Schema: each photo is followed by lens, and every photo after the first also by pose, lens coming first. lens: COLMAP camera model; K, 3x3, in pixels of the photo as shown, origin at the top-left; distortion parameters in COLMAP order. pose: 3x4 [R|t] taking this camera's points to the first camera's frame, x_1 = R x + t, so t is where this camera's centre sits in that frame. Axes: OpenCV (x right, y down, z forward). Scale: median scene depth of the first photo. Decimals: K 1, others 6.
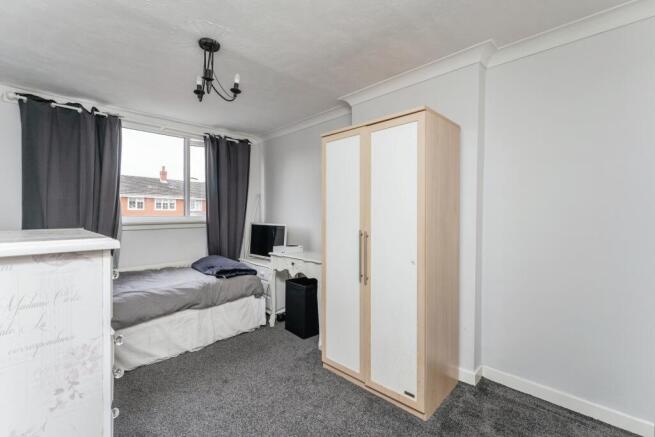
lens RADIAL K [[270.2, 0, 330.9], [0, 270.2, 211.9], [0, 0, 1]] dist [0.001349, 0.000000]
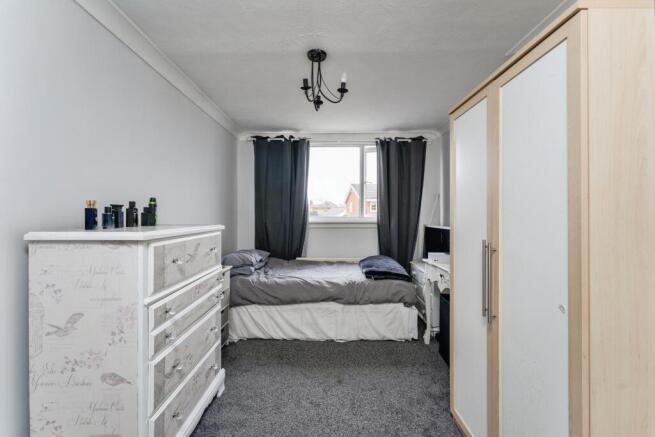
lens RADIAL K [[270.2, 0, 330.9], [0, 270.2, 211.9], [0, 0, 1]] dist [0.001349, 0.000000]
pose [[0.713376, -0.004595, -0.700766, 0.213014], [0.000621, 0.999982, -0.005925, 0.001132], [0.700781, 0.003791, 0.713366, 0.186125]]
